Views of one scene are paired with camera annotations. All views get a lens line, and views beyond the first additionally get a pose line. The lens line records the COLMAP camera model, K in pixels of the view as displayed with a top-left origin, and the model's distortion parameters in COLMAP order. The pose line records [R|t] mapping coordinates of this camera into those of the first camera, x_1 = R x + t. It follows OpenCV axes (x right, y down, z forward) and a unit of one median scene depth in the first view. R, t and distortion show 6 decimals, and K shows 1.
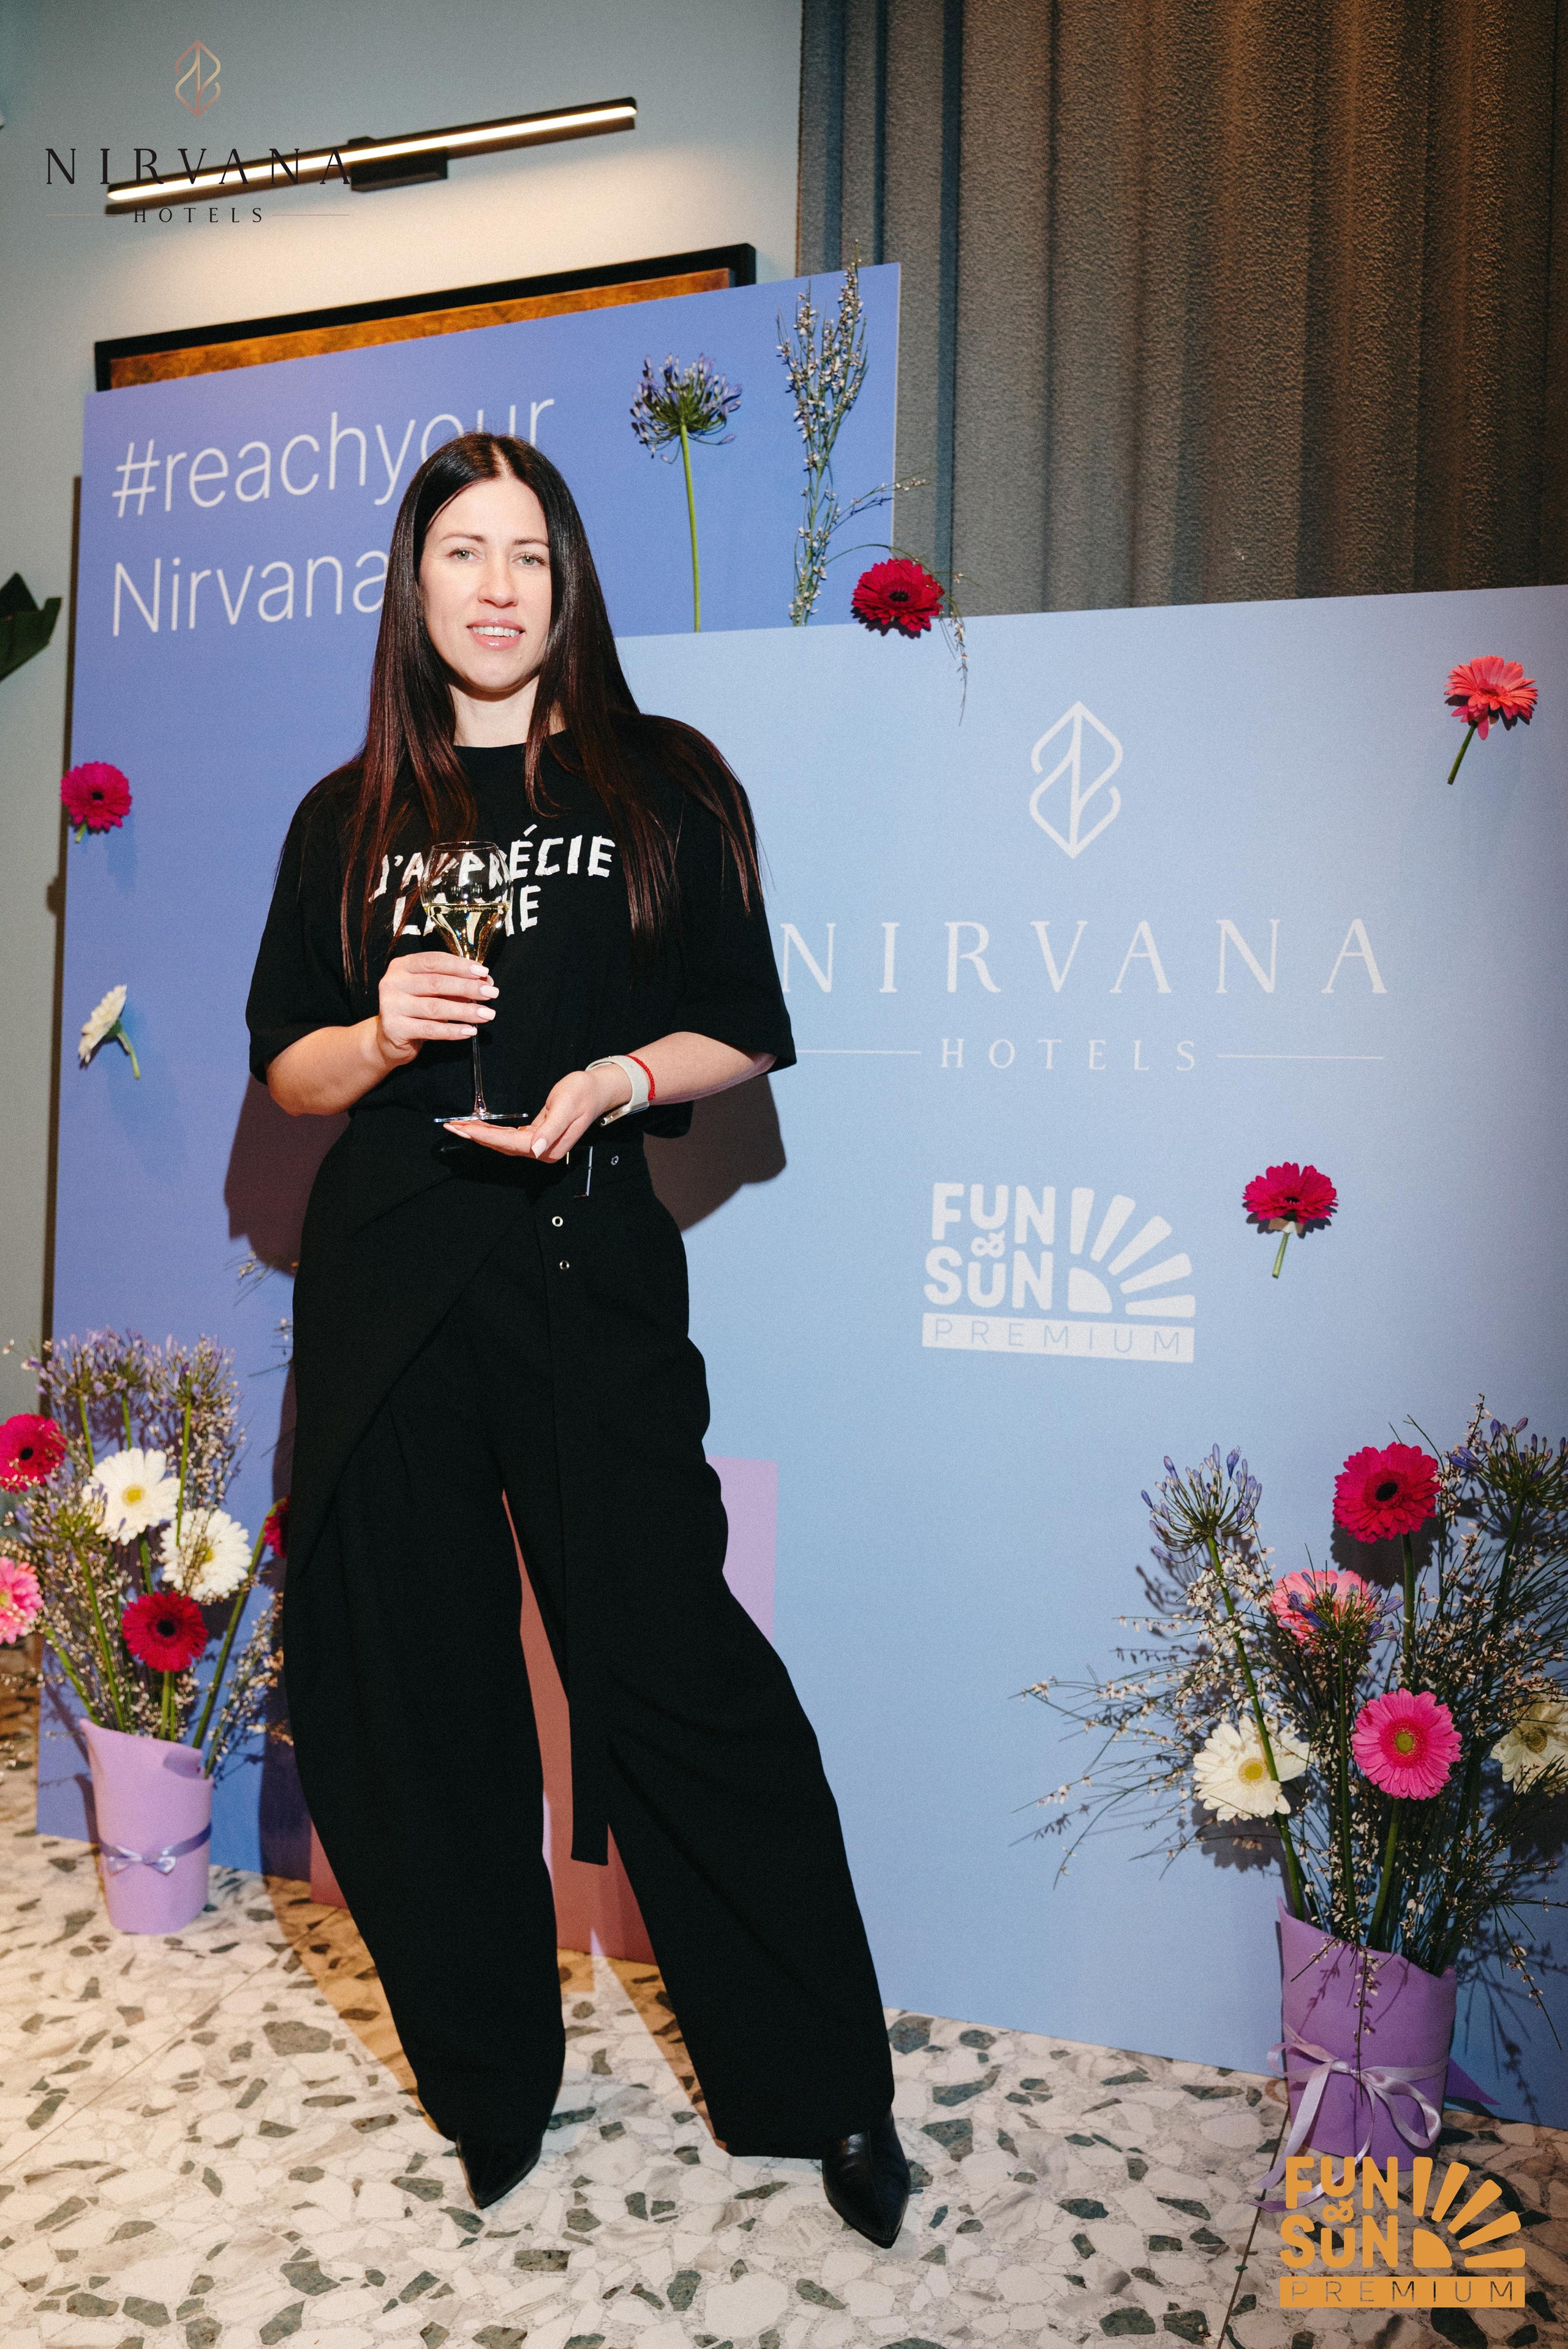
lens RADIAL K [[2121.5, 0, 712.6], [0, 2121.5, 1230.9], [0, 0, 1]] dist [0.002027, -0.002602]
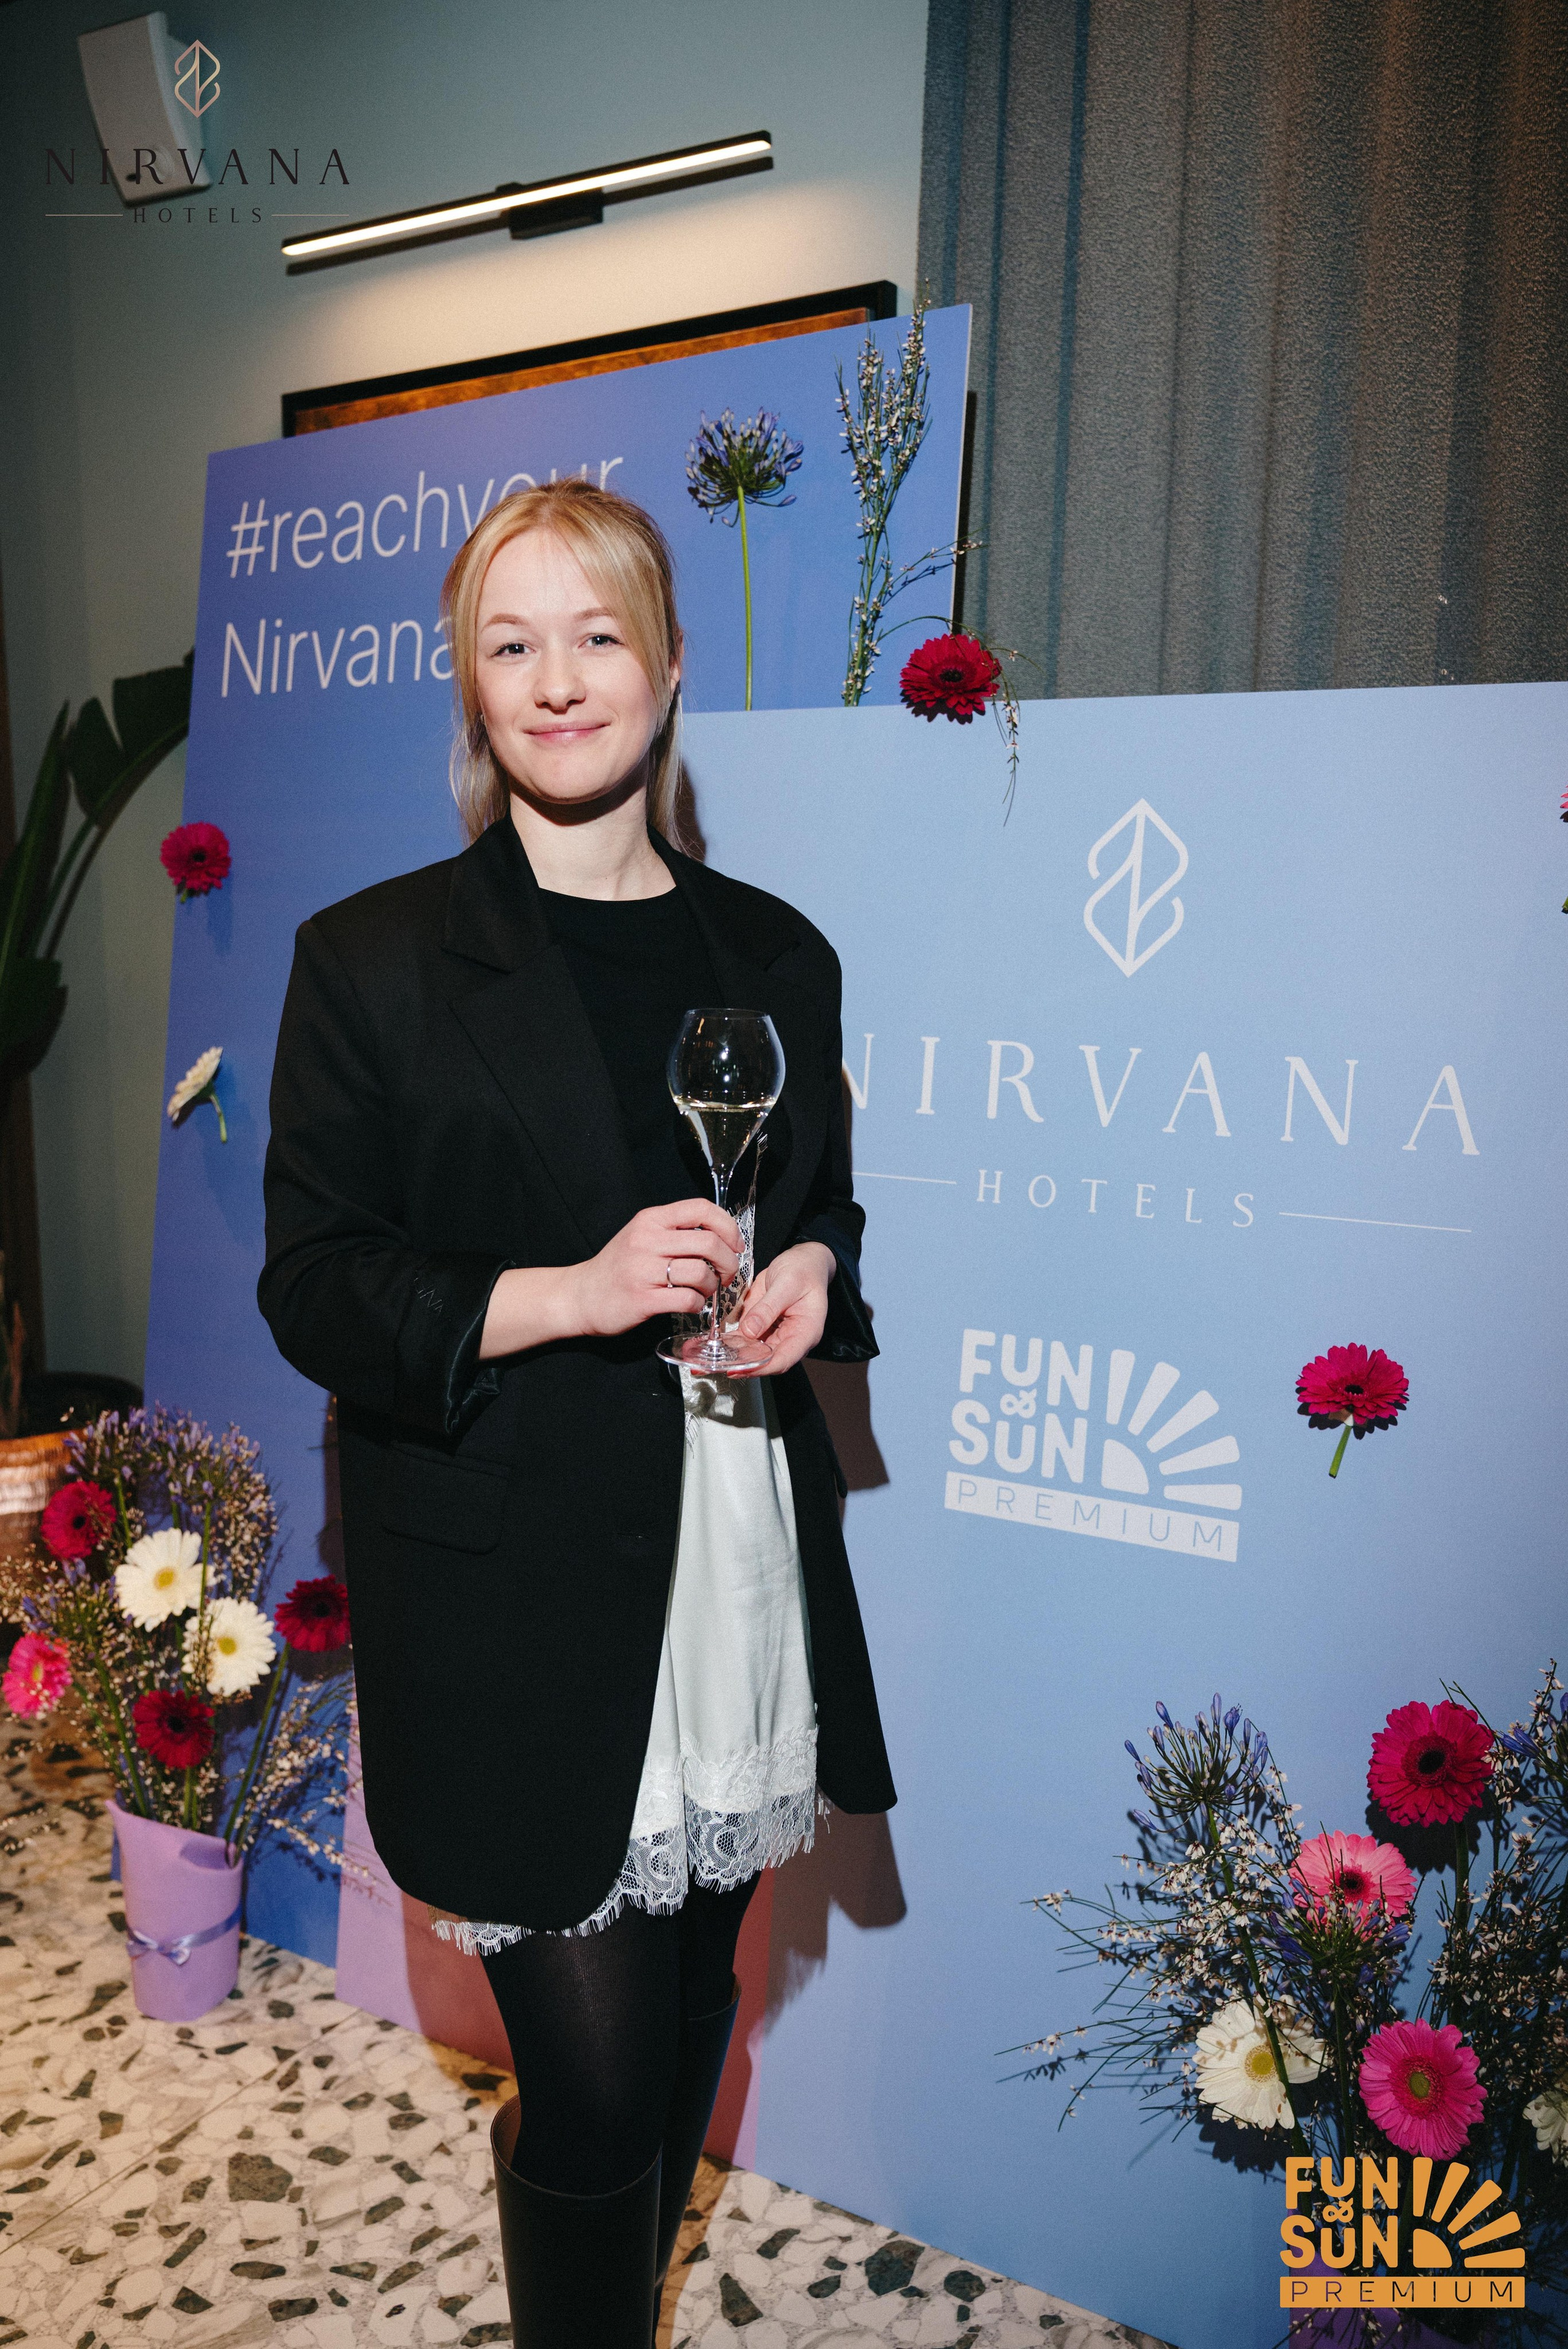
lens RADIAL K [[1917.5, 0, 758.3], [0, 1917.5, 1174.9], [0, 0, 1]] dist [0.003359, -0.006962]
pose [[0.984962, 0.046016, -0.166528, 0.155143], [-0.044903, 0.998937, 0.010440, -0.094966], [0.166831, -0.002805, 0.985981, 0.189226]]
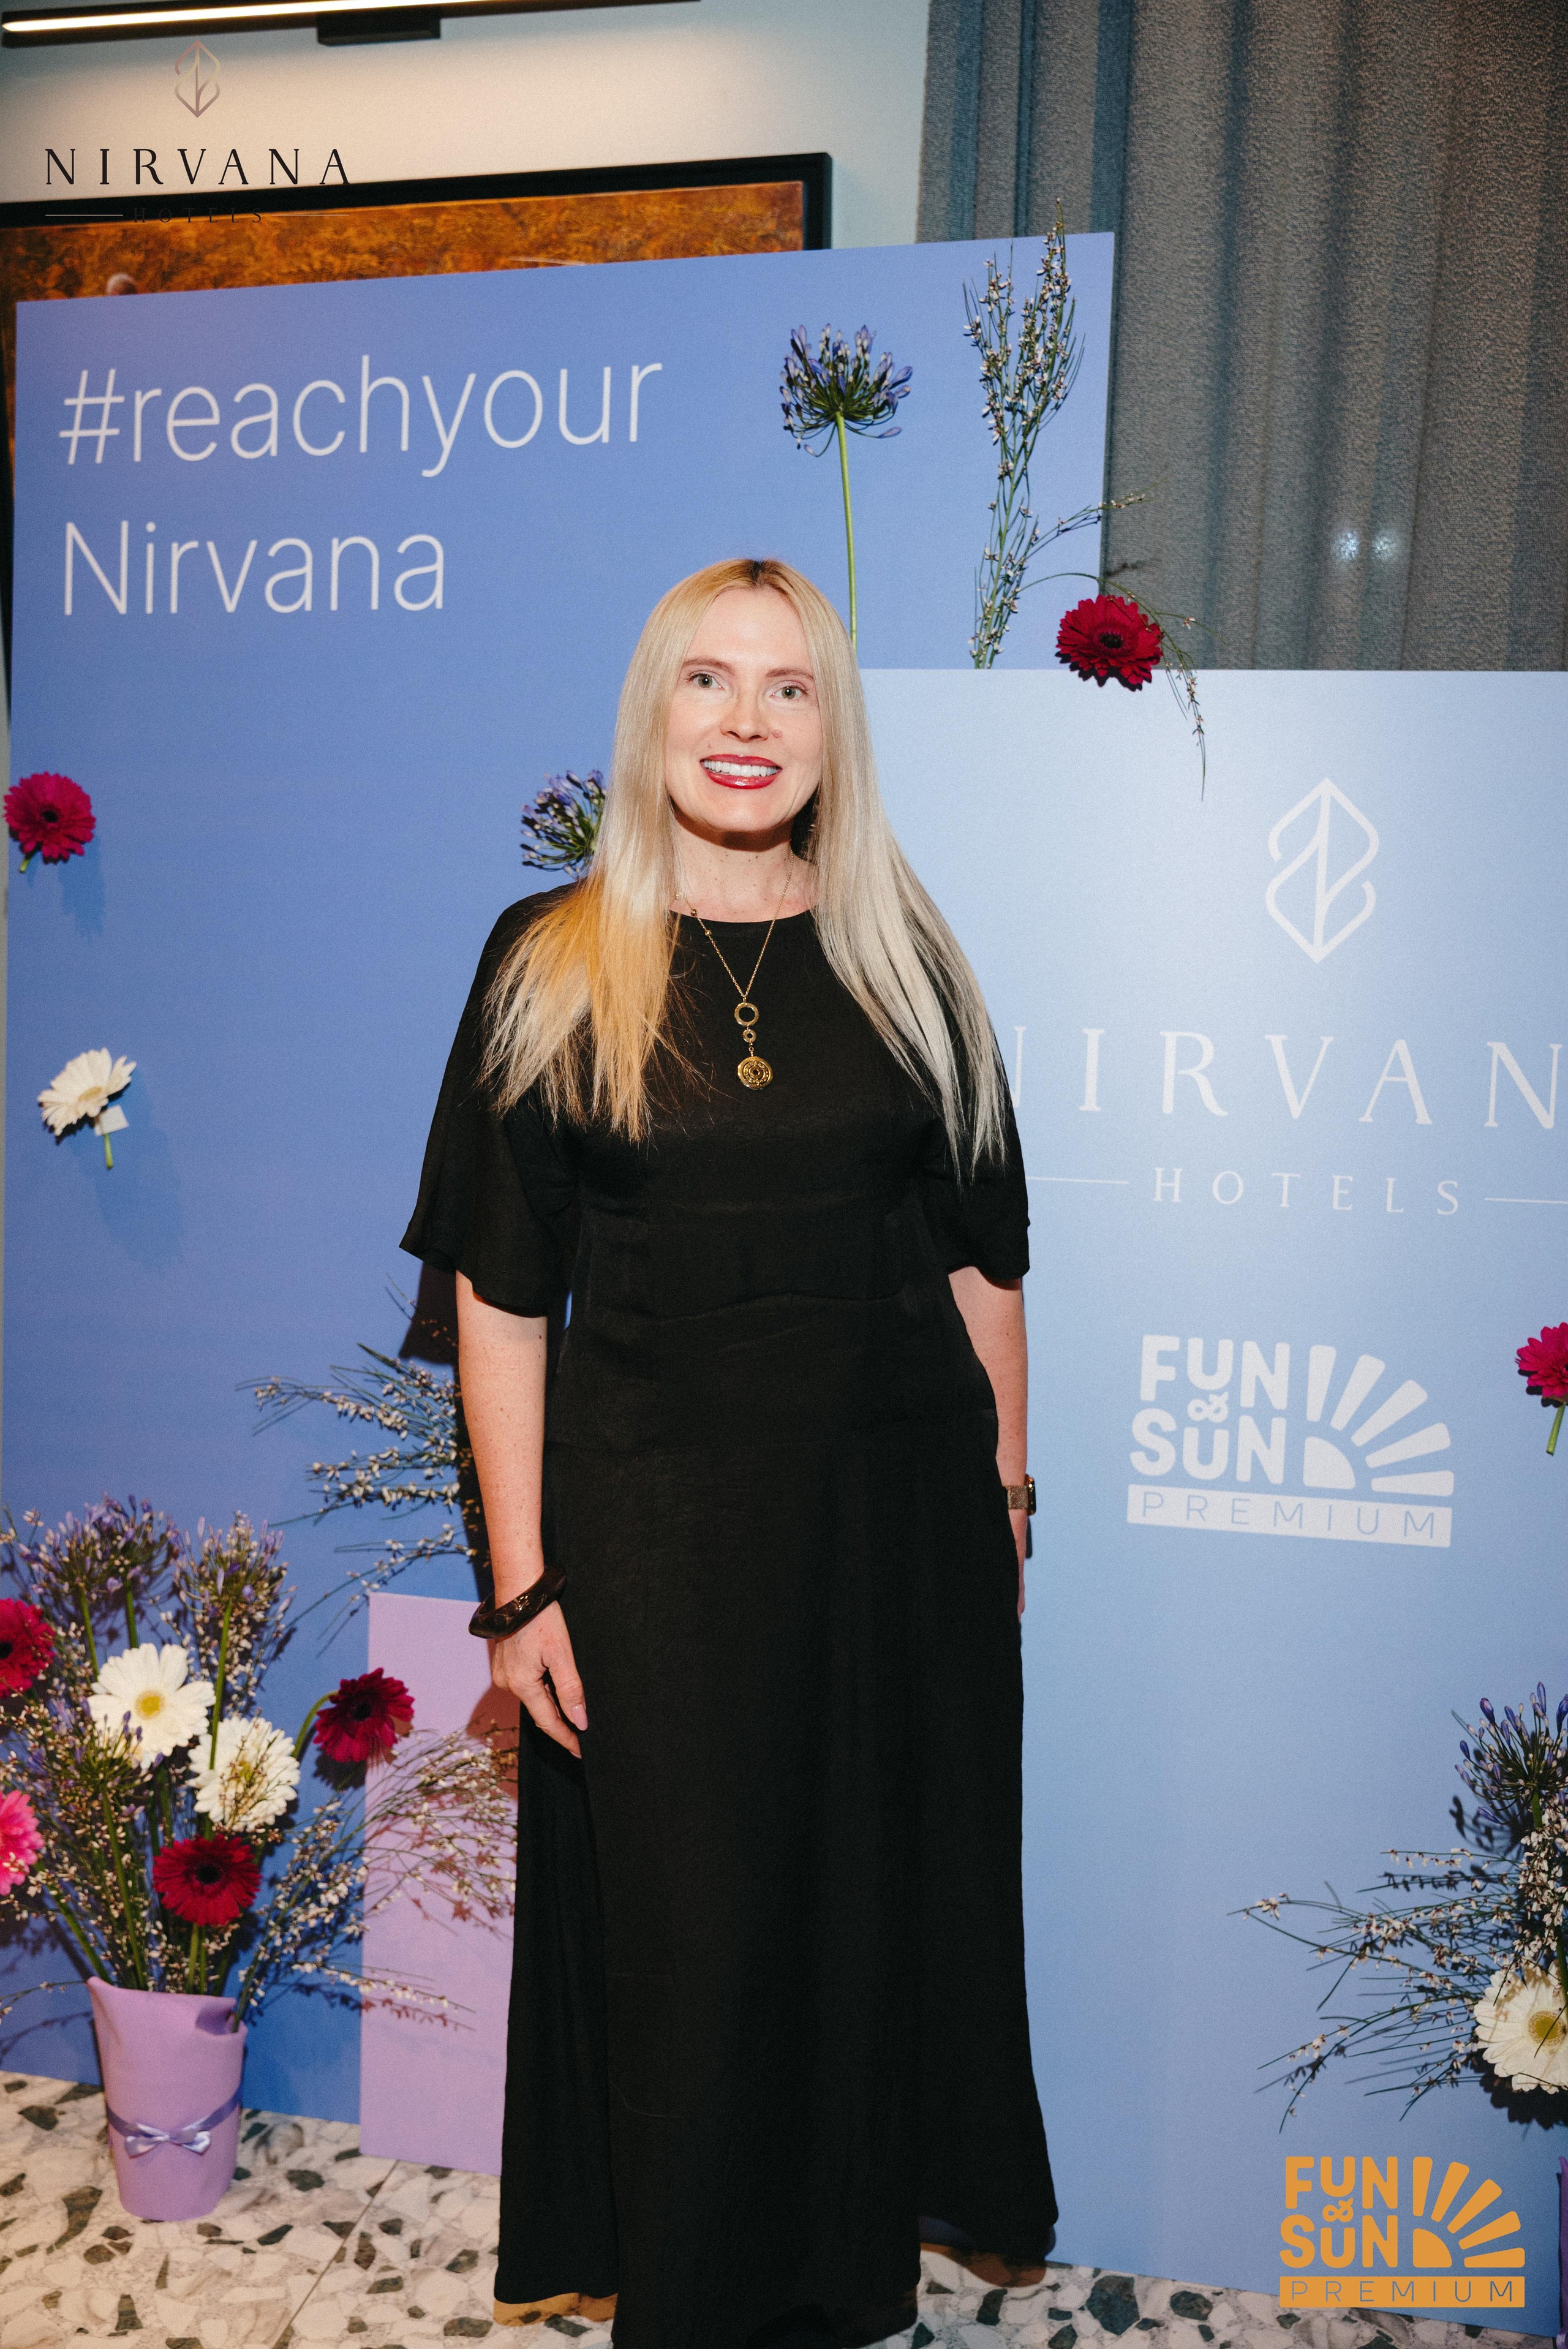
lens RADIAL K [[2205.2, 0, 764.8], [0, 2205.2, 1197.8], [0, 0, 1]] dist [0.011190, -0.016450]
pose [[0.988018, -0.012543, 0.153827, -0.188256], [0.003405, 0.998221, 0.059529, -0.135145], [-0.154300, -0.058292, 0.986303, 0.152874]]
